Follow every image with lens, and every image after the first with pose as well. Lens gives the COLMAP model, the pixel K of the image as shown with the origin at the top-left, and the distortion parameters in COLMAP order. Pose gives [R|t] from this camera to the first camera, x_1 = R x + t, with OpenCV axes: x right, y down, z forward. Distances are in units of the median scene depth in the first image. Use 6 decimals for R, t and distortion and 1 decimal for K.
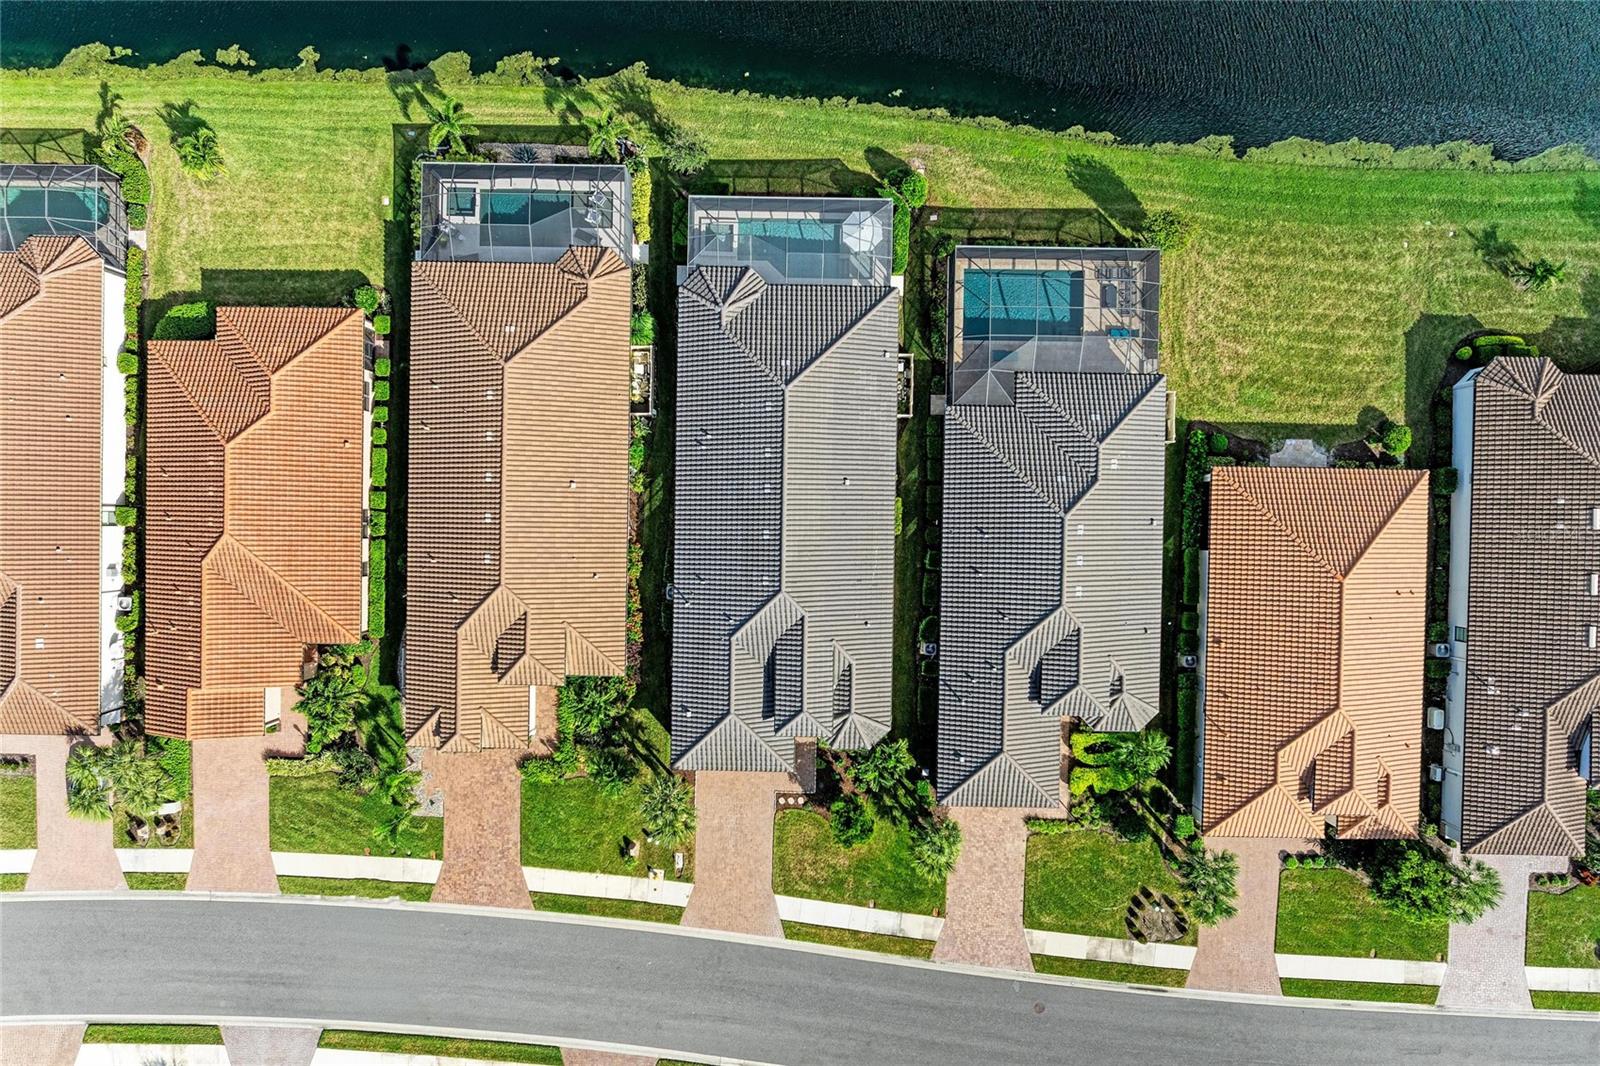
lens RADIAL K [[1123.9, 0, 800.0], [0, 1123.9, 533.0], [0, 0, 1]] dist [-0.018978, 0.000652]
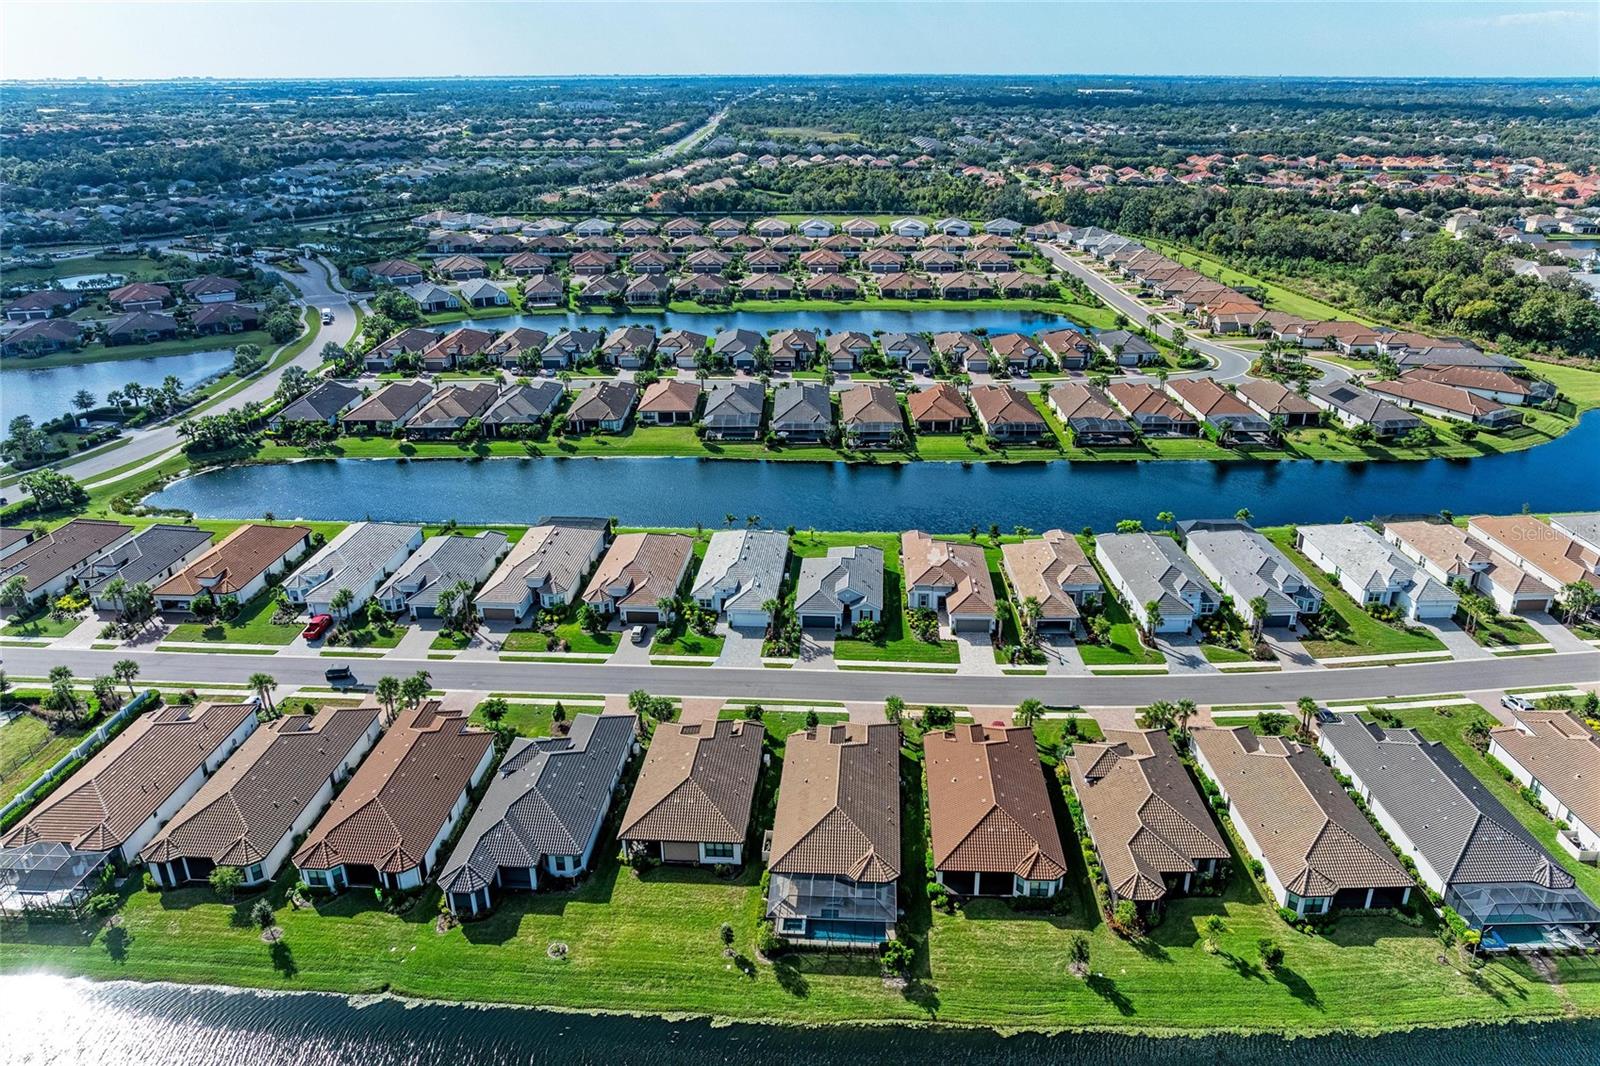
lens RADIAL K [[1122.5, 0, 815.4], [0, 1122.5, 538.6], [0, 0, 1]] dist [-0.011385, -0.002846]
pose [[-0.999356, 0.020297, -0.029581, 0.063703], [-0.035256, -0.403070, 0.914490, -3.651999], [0.006638, 0.914944, 0.403527, -0.156945]]
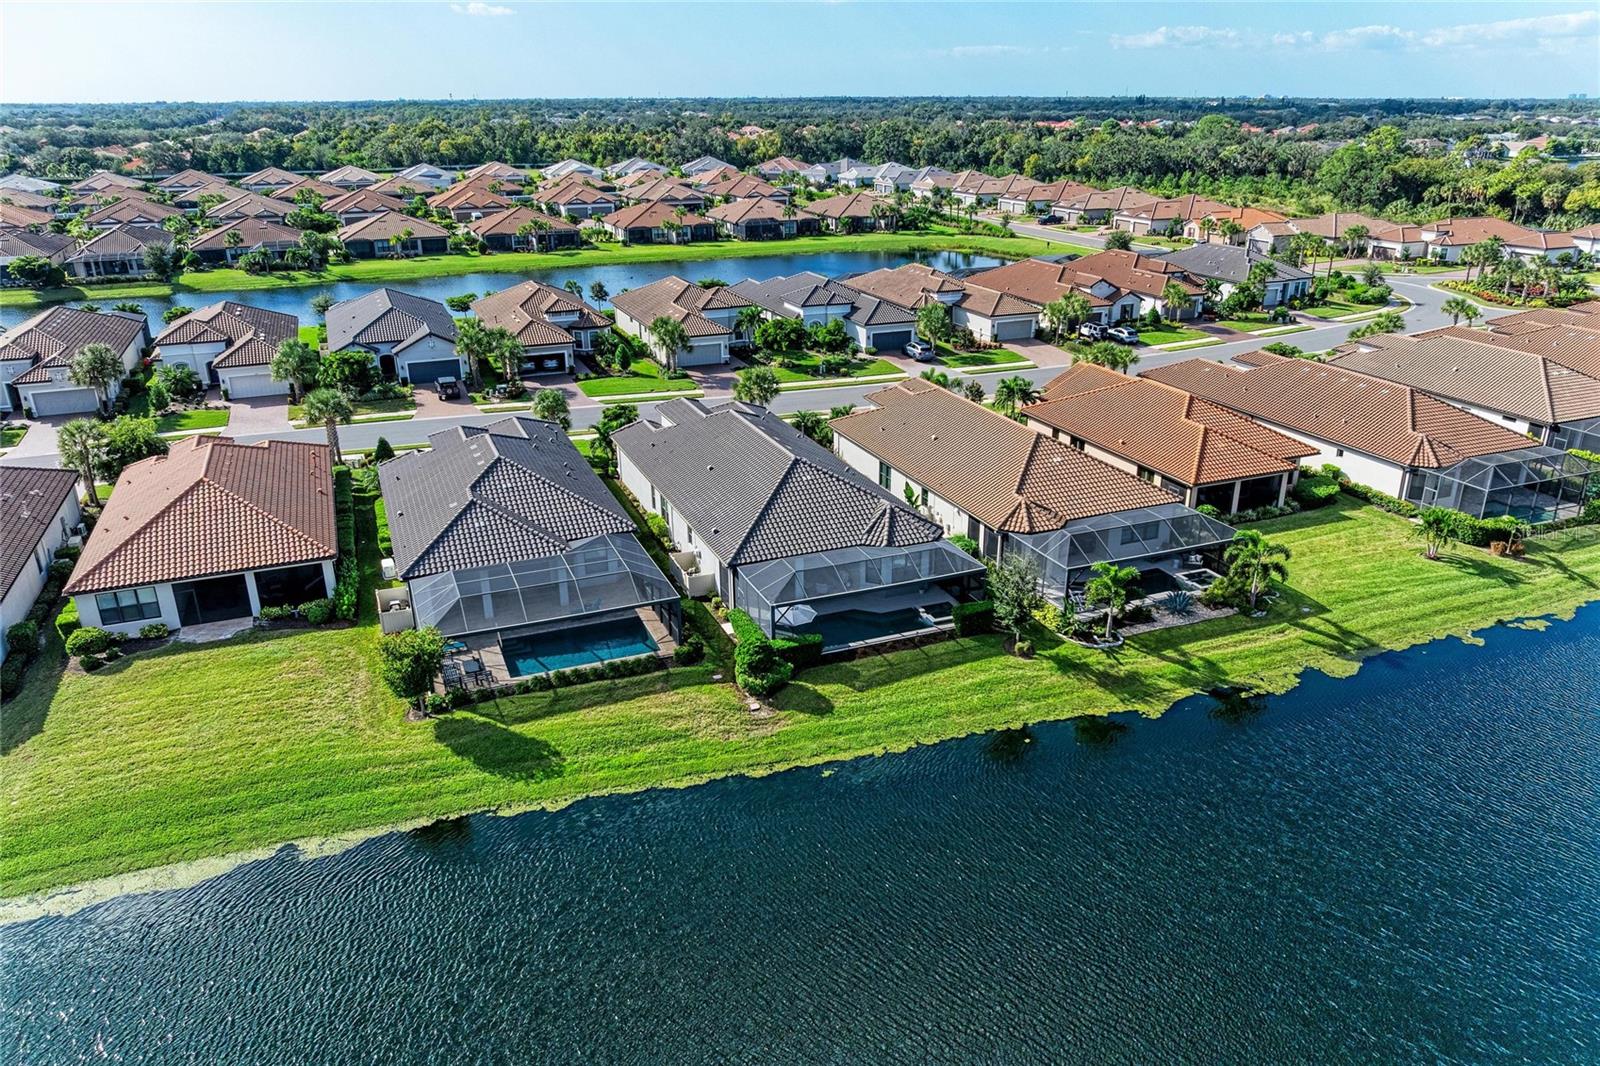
lens RADIAL K [[1123.9, 0, 800.0], [0, 1123.9, 533.0], [0, 0, 1]] dist [-0.018978, 0.000652]
pose [[-0.916475, 0.153856, -0.369327, 0.339964], [-0.400086, -0.346868, 0.848301, -0.933158], [0.002409, 0.925208, 0.379452, 0.609709]]
